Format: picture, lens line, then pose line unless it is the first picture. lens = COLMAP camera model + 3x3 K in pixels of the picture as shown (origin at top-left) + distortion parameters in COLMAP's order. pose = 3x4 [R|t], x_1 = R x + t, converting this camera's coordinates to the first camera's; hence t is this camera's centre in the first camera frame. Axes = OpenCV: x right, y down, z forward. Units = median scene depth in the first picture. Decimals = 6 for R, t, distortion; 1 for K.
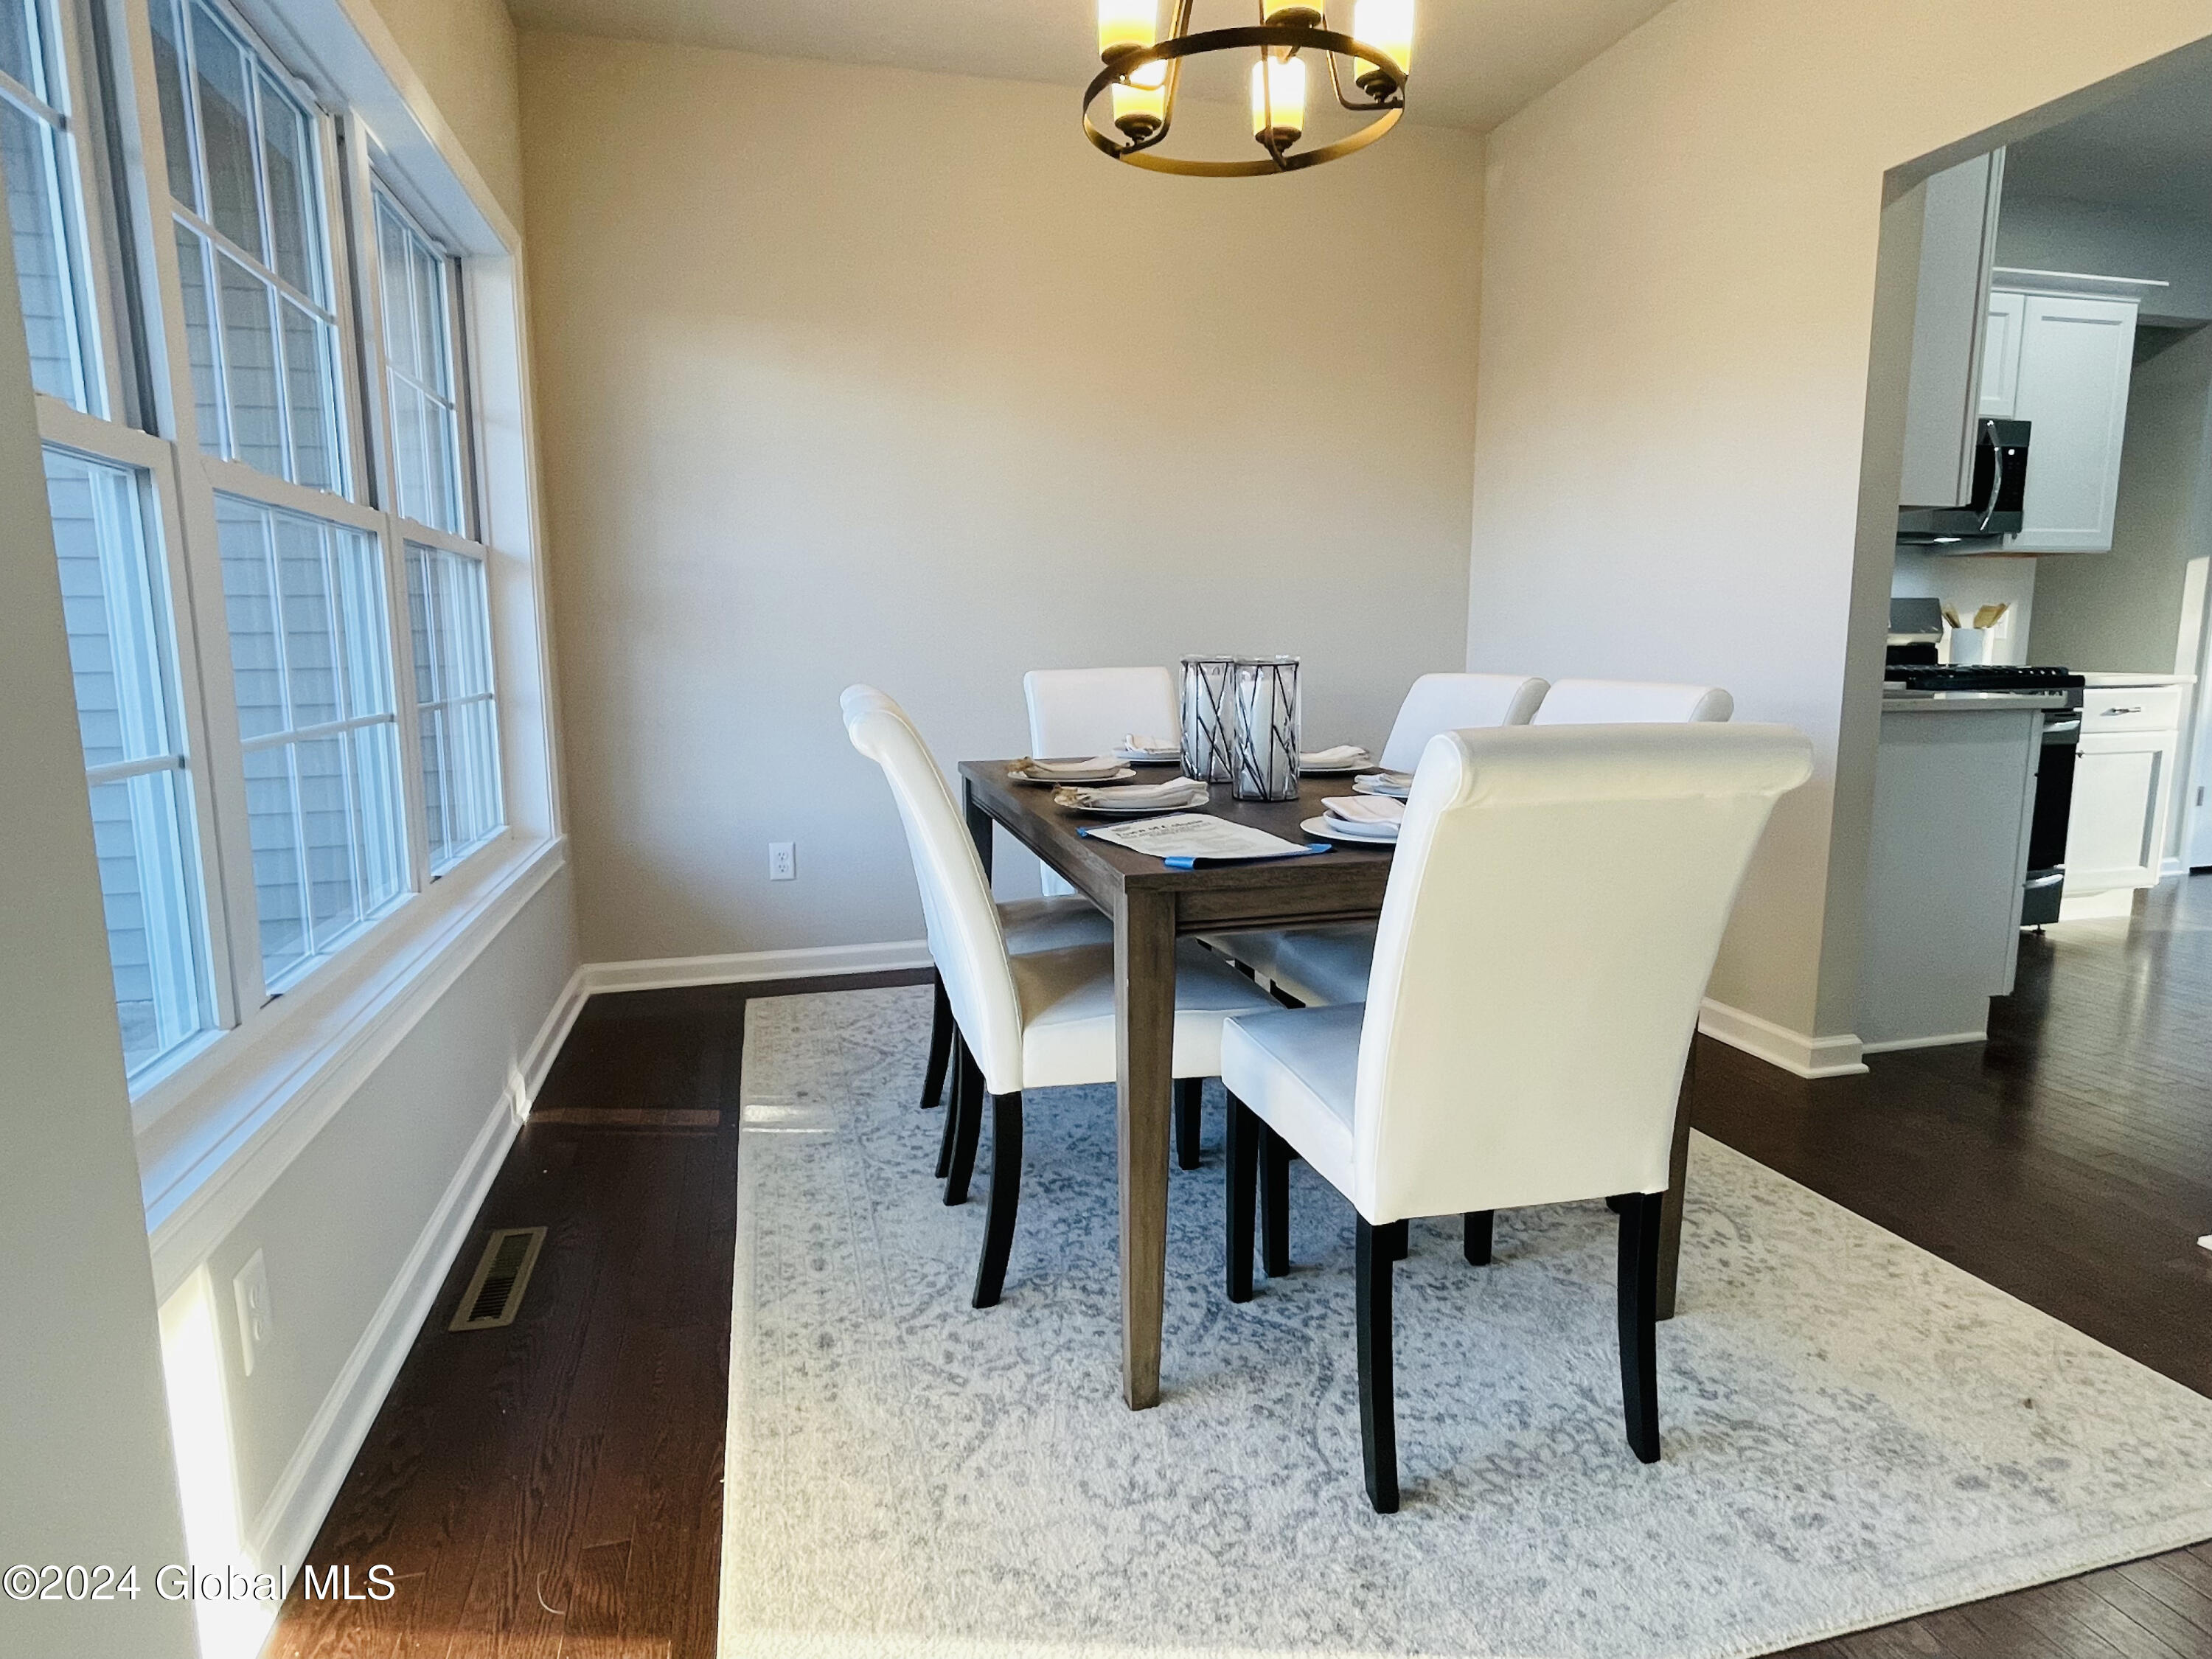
lens RADIAL K [[1217.6, 0, 1106.0], [0, 1217.6, 829.5], [0, 0, 1]] dist [-0.001839, -0.001236]
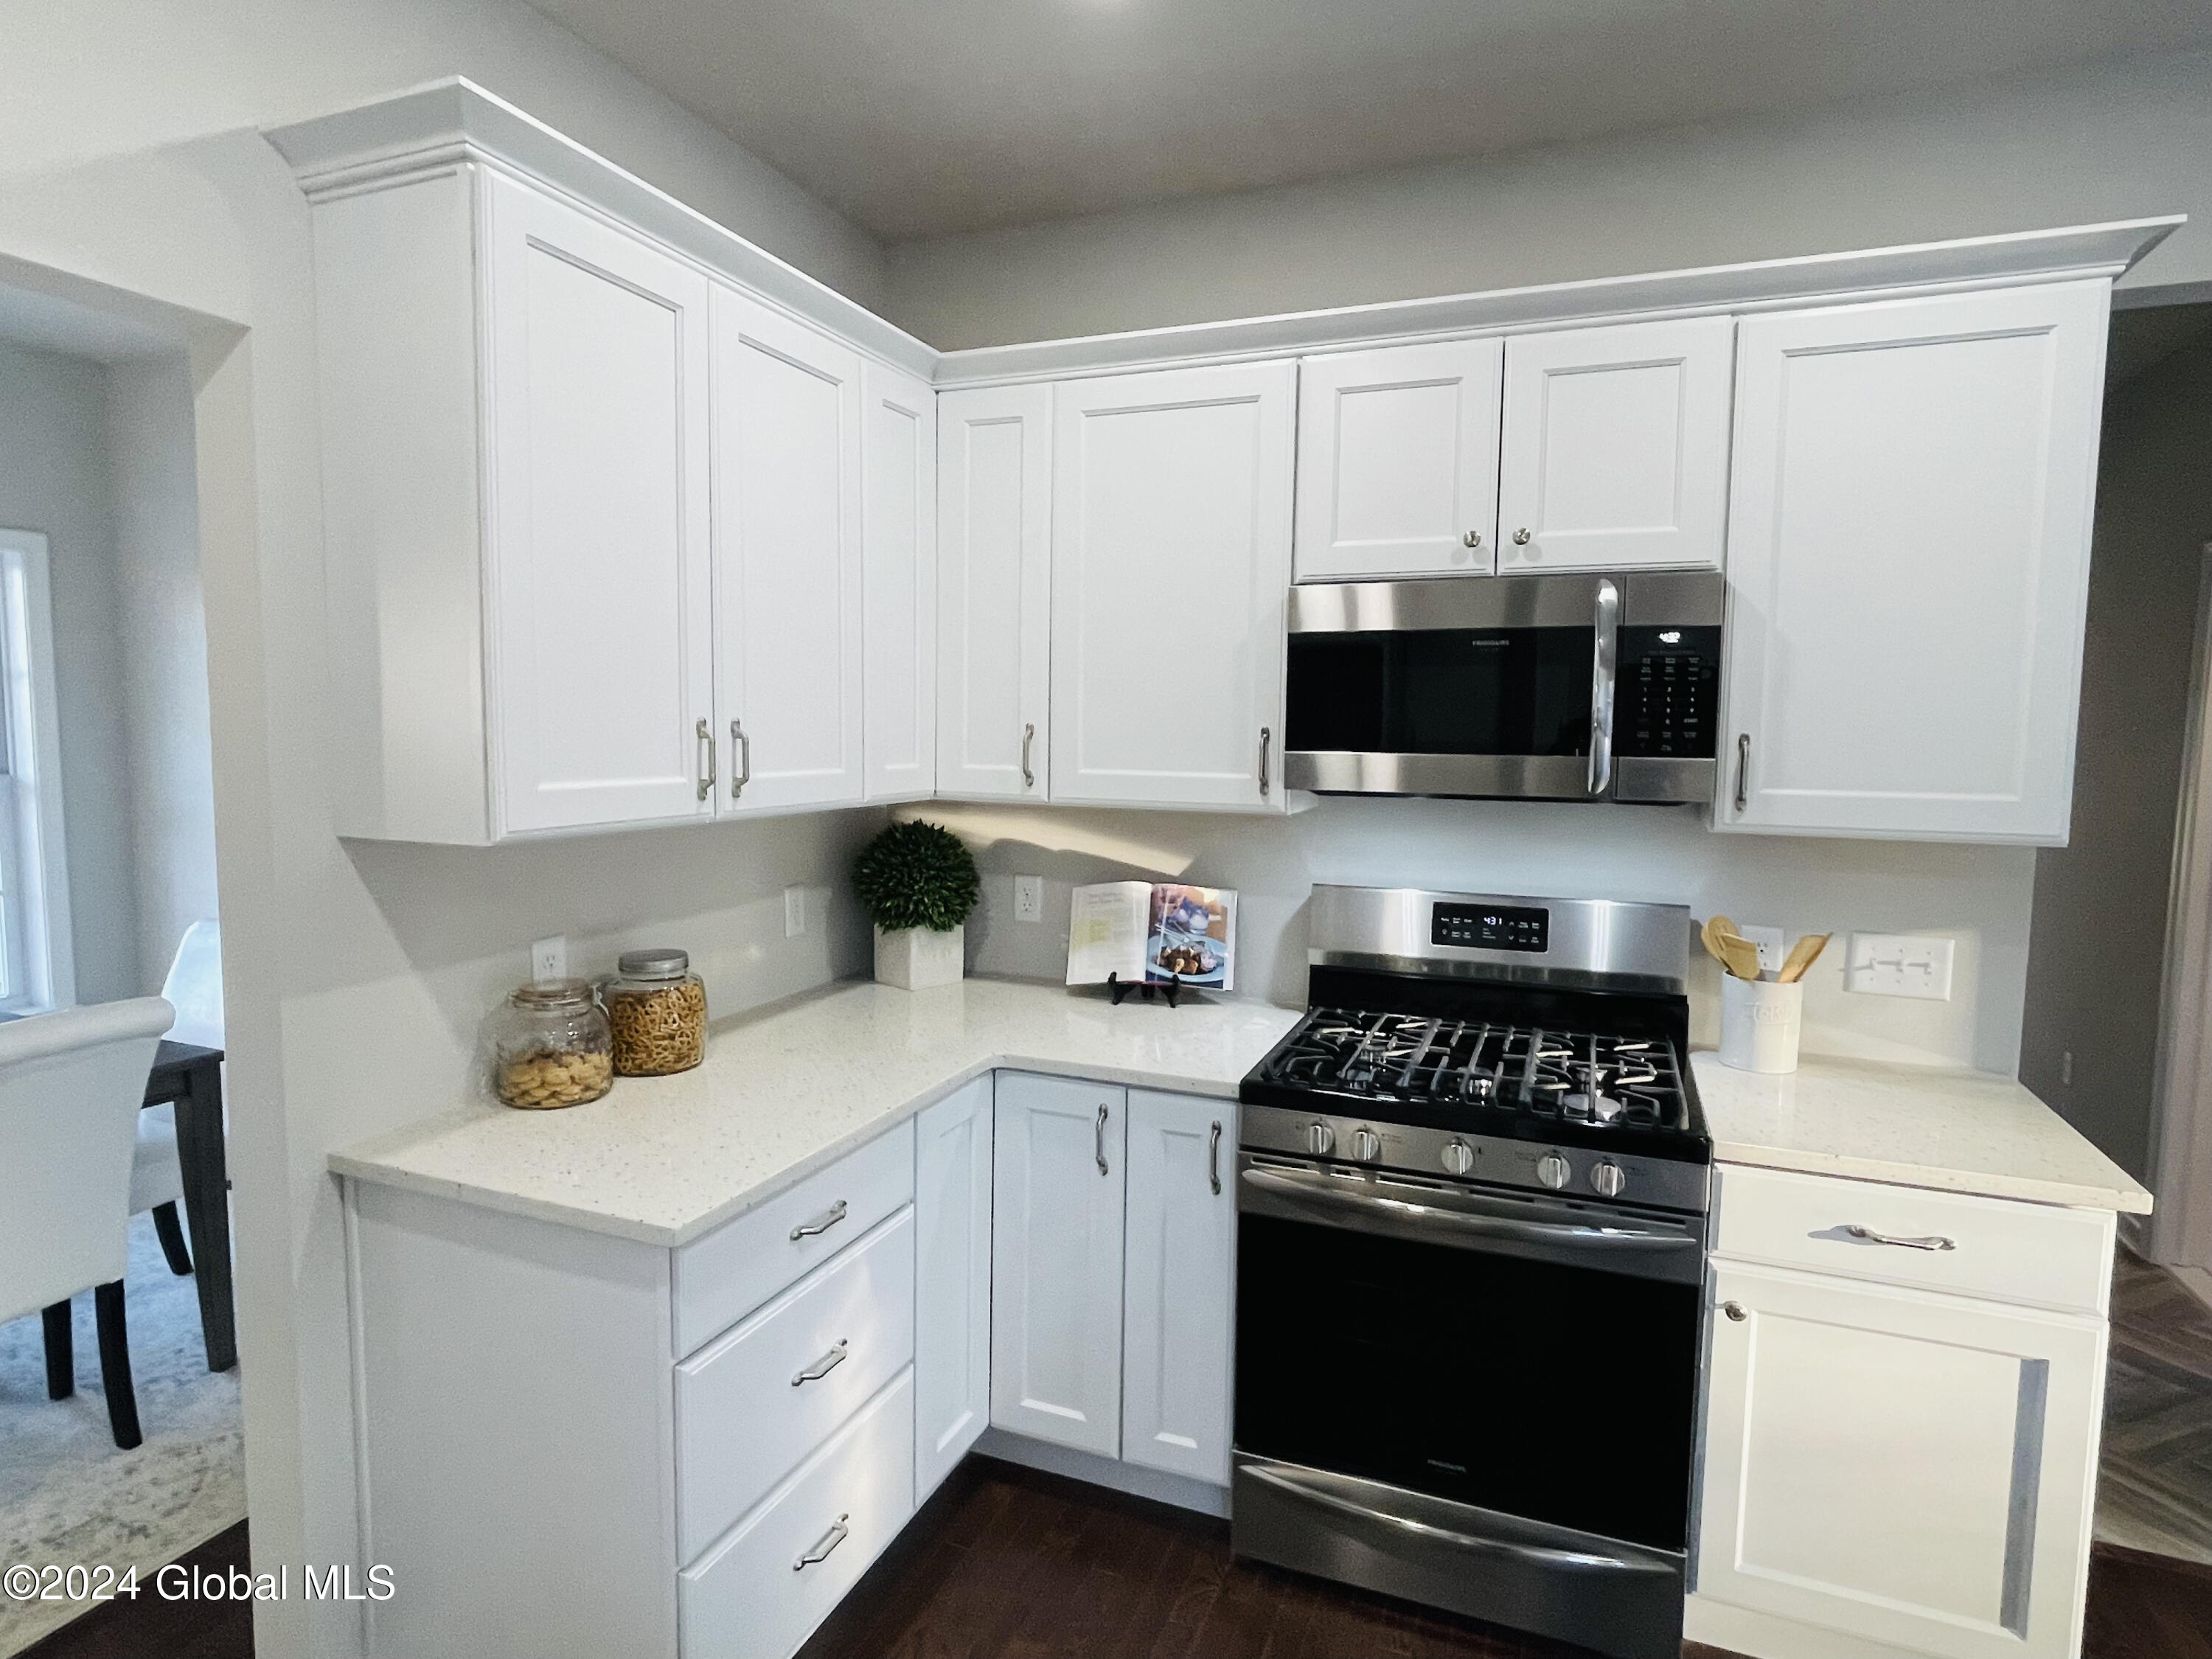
lens RADIAL K [[1217.6, 0, 1106.0], [0, 1217.6, 829.5], [0, 0, 1]] dist [-0.001839, -0.001236]
pose [[0.799925, 0.070822, -0.595906, 0.835109], [-0.111005, 0.993338, -0.030953, -0.189347], [0.589744, 0.090909, 0.802457, 0.472565]]
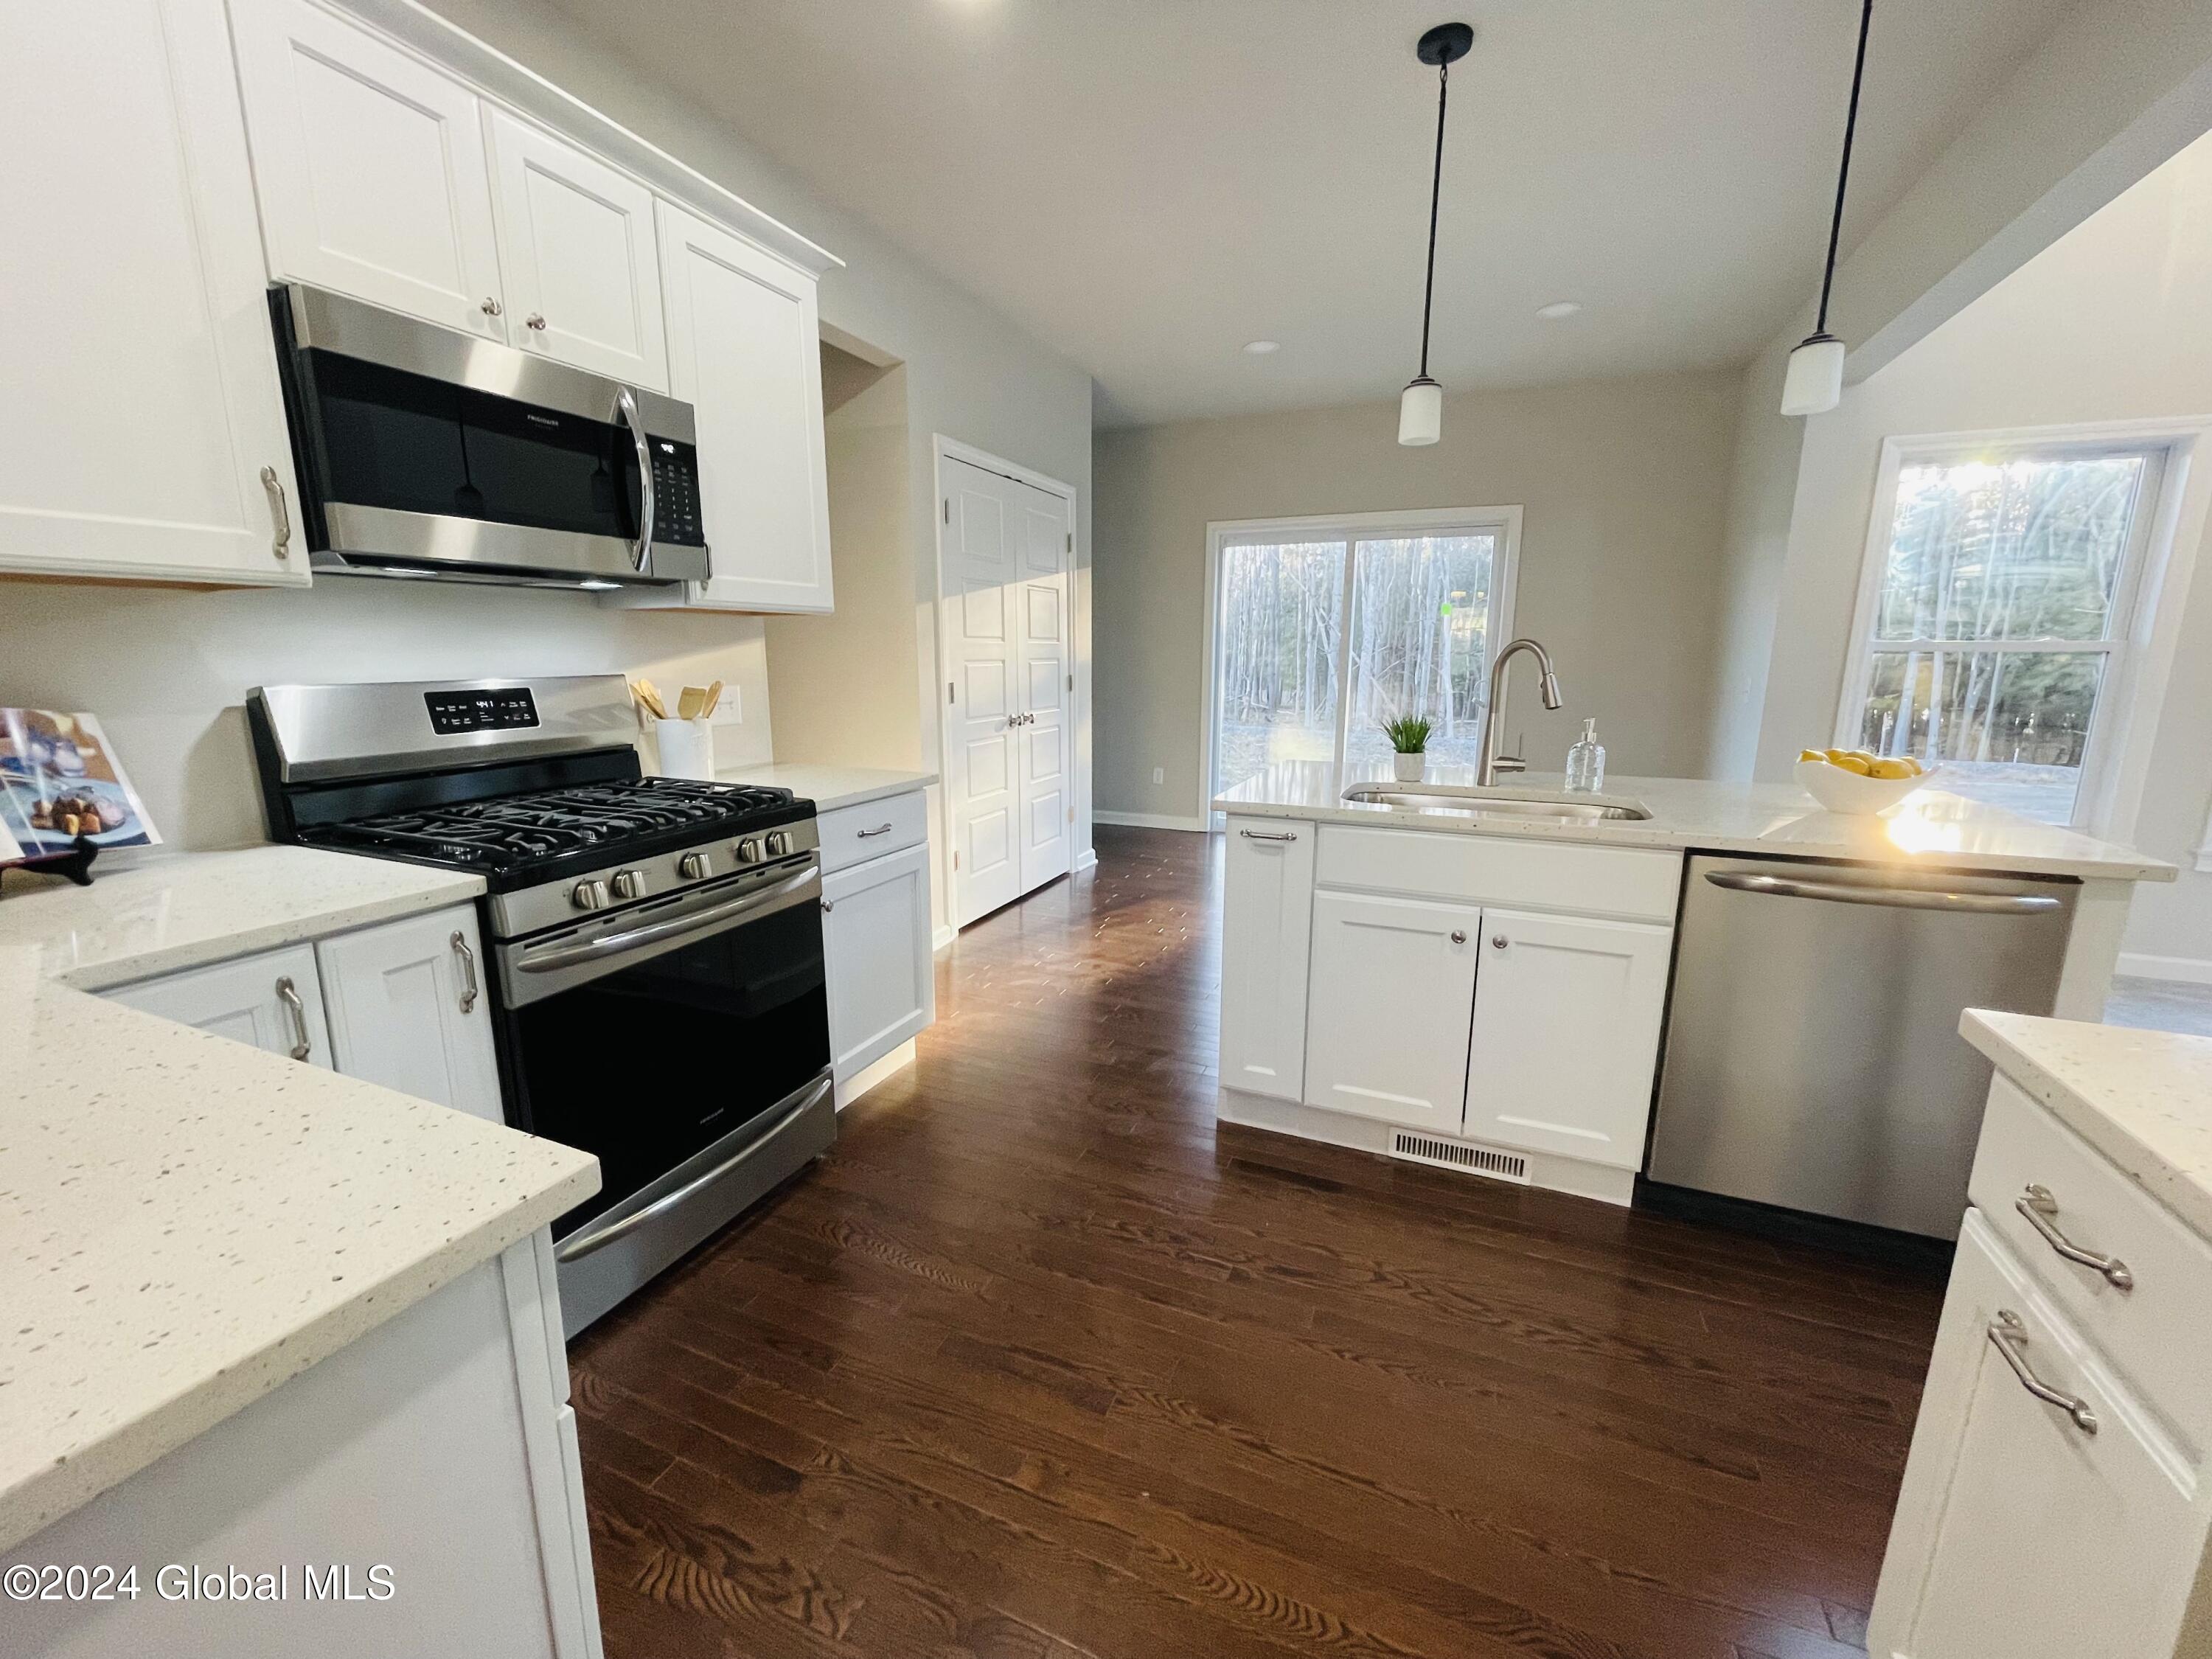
lens RADIAL K [[896.0, 0, 1106.0], [0, 896.0, 829.5], [0, 0, 1]] dist [-0.007821, -0.000415]
pose [[0.611657, -0.144578, 0.777800, 0.483805], [0.113738, 0.989016, 0.094396, -0.130989], [-0.782904, 0.030728, 0.621383, 0.530148]]
